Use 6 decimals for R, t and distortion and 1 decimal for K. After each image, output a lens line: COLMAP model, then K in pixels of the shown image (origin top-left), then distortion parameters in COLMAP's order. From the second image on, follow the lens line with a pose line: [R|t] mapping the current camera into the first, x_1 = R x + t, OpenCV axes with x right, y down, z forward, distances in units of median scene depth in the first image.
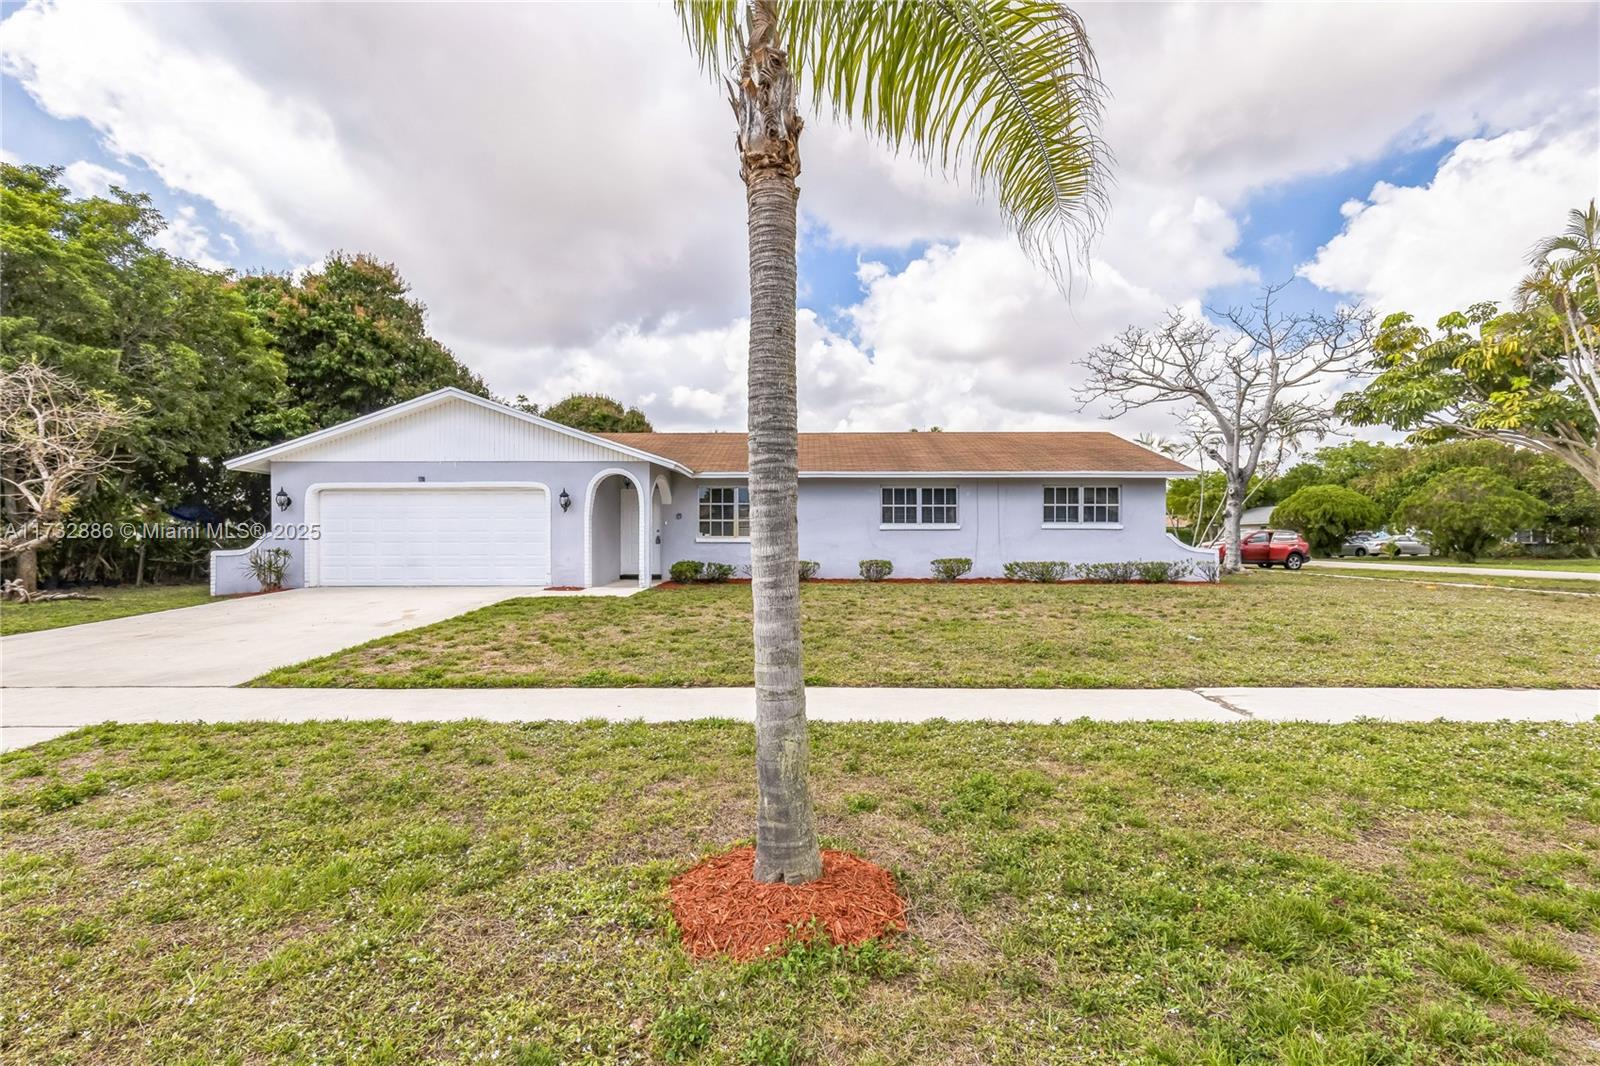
lens RADIAL K [[727.7, 0, 798.0], [0, 727.7, 524.7], [0, 0, 1]] dist [0.005039, -0.000946]
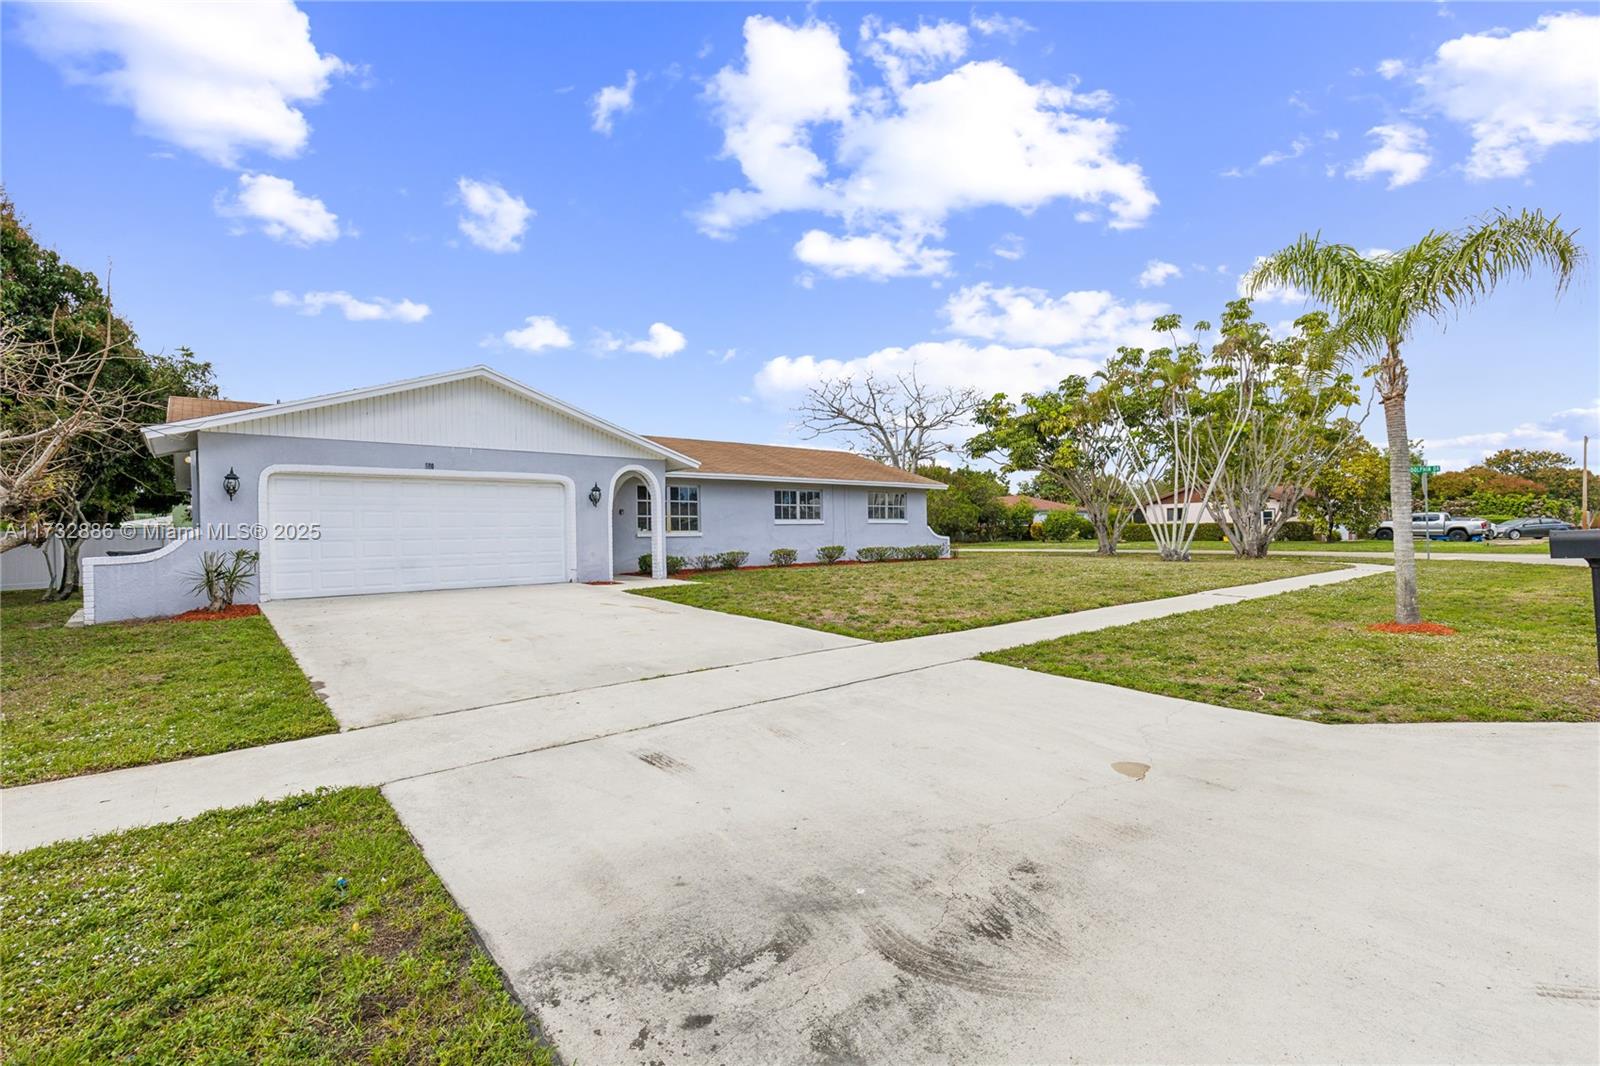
lens RADIAL K [[727.7, 0, 798.5], [0, 727.7, 535.7], [0, 0, 1]] dist [0.005039, -0.000946]
pose [[0.756642, -0.011736, 0.653724, -0.677475], [-0.001007, 0.999817, 0.019115, 0.002307], [-0.653828, -0.015121, 0.756492, 0.050872]]
